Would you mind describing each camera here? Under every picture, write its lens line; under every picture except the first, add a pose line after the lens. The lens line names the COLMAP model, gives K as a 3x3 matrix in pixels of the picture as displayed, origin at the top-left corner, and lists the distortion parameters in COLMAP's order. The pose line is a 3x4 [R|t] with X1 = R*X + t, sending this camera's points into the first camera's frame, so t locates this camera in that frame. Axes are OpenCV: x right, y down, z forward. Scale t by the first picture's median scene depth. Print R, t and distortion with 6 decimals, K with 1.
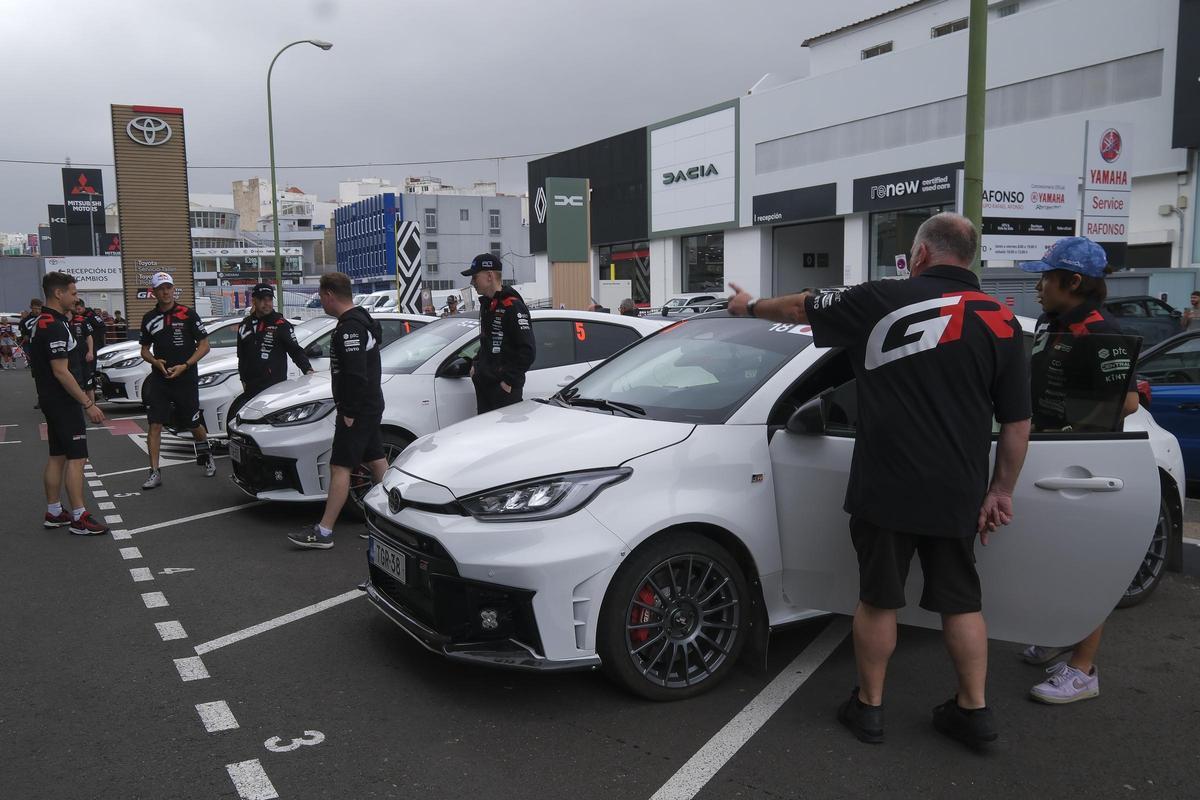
lens RADIAL K [[580.4, 0, 565.5], [0, 580.4, 400.7], [0, 0, 1]] dist [-0.002385, -0.000212]
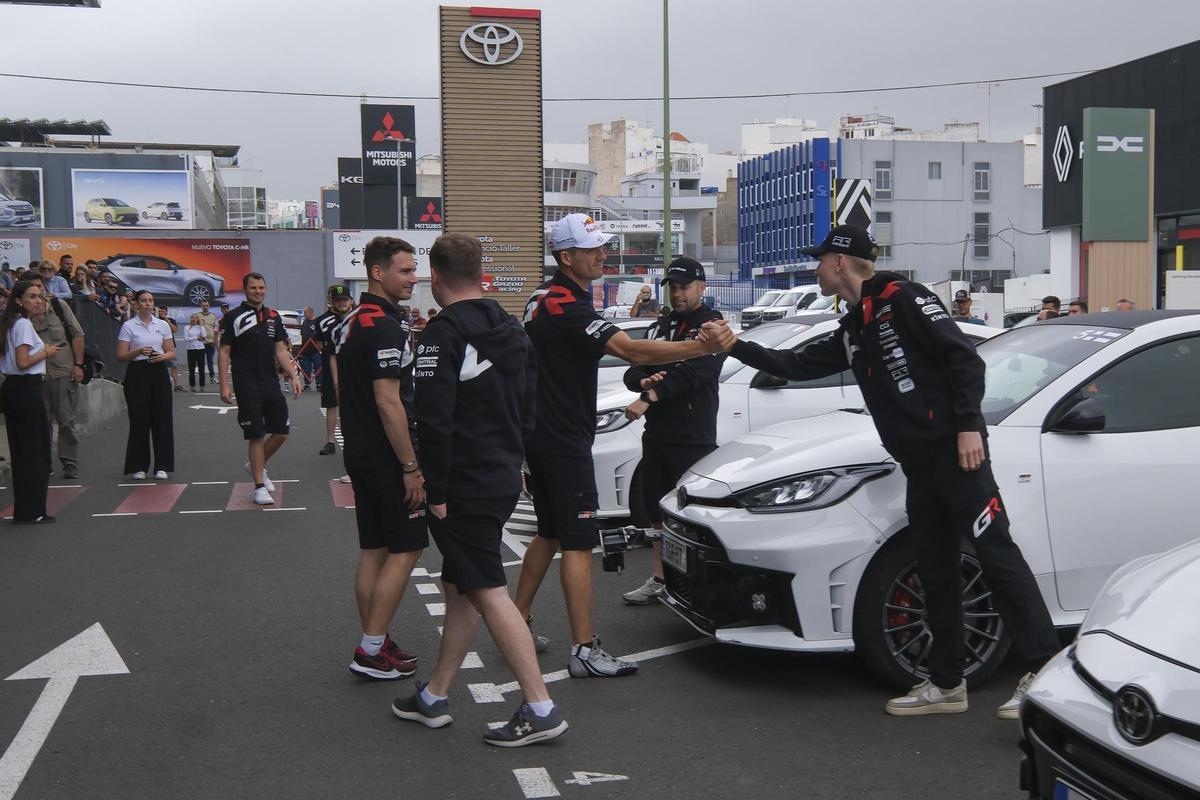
lens RADIAL K [[531.6, 0, 601.7], [0, 531.6, 396.2], [0, 0, 1]] dist [-0.002372, 0.000754]
pose [[0.995065, 0.026835, -0.095529, -0.489602], [-0.029774, 0.999122, -0.029469, -0.039050], [0.094654, 0.032168, 0.994990, 0.385424]]
